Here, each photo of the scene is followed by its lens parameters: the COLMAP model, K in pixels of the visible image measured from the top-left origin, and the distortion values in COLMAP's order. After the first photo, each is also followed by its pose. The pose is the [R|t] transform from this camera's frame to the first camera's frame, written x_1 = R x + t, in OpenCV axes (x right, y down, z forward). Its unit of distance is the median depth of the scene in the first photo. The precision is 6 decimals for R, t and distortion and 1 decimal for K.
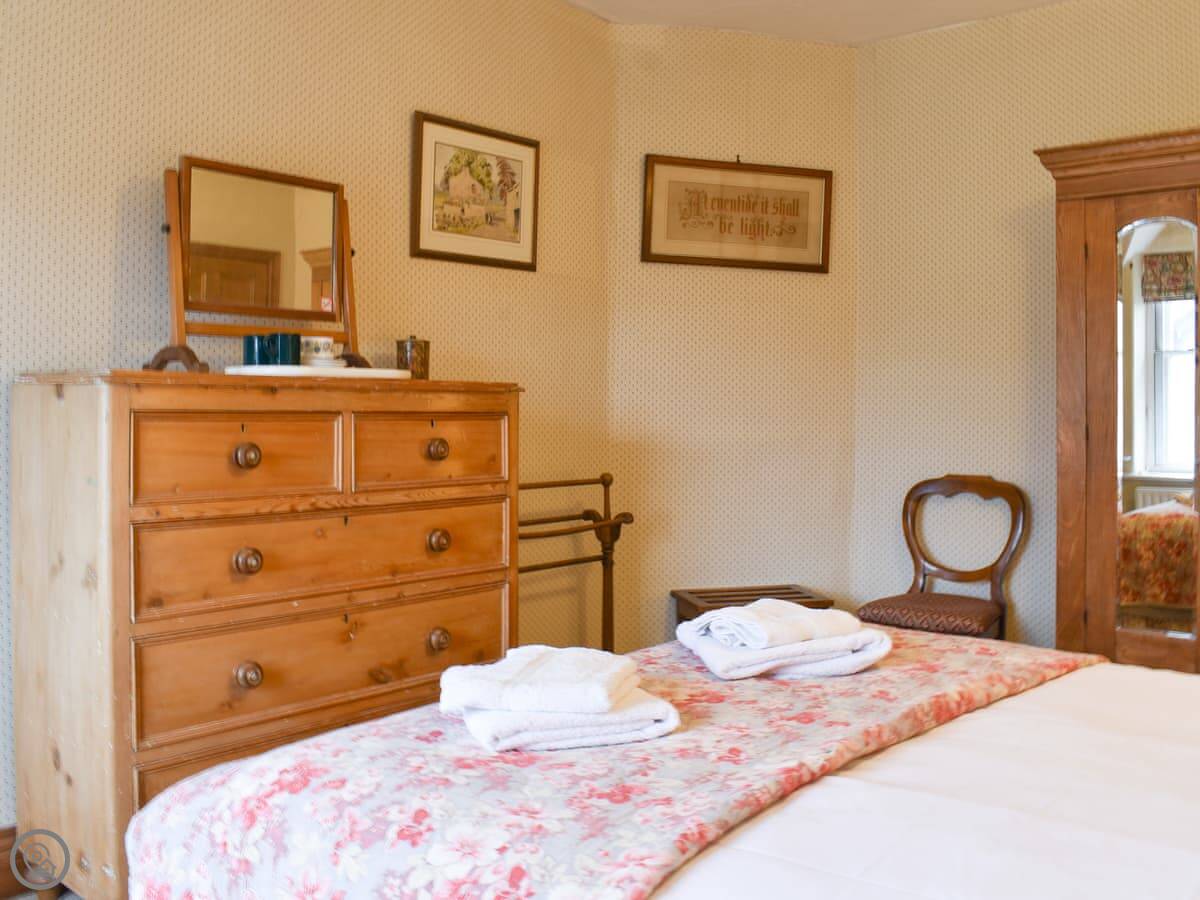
lens RADIAL K [[1102.8, 0, 599.8], [0, 1102.8, 400.4], [0, 0, 1]] dist [-0.056457, -0.000559]
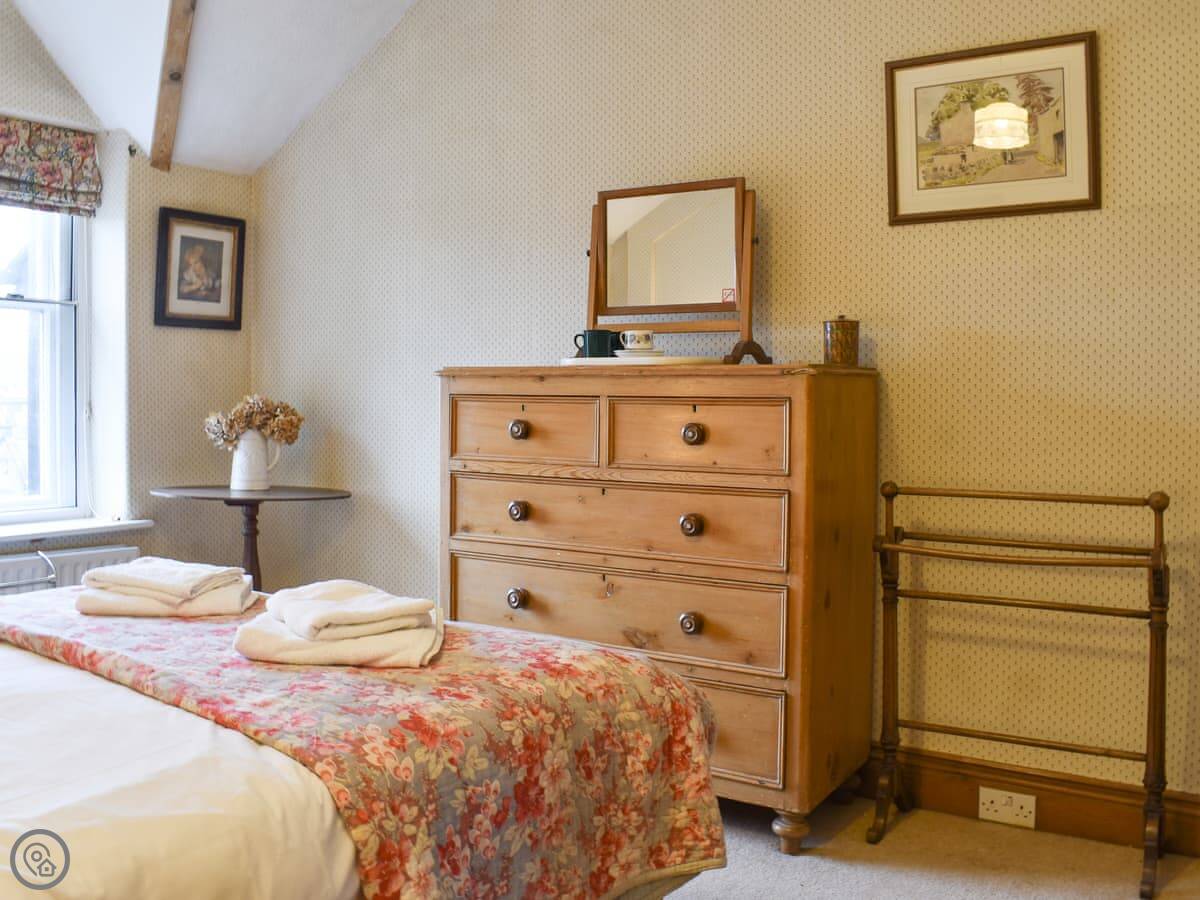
lens RADIAL K [[1111.6, 0, 601.5], [0, 1111.6, 430.0], [0, 0, 1]] dist [-0.077919, -0.003795]
pose [[0.139605, 0.029035, -0.989782, 0.744599], [0.001835, 0.999561, 0.029581, 0.009517], [0.990206, -0.005946, 0.139490, 0.689535]]
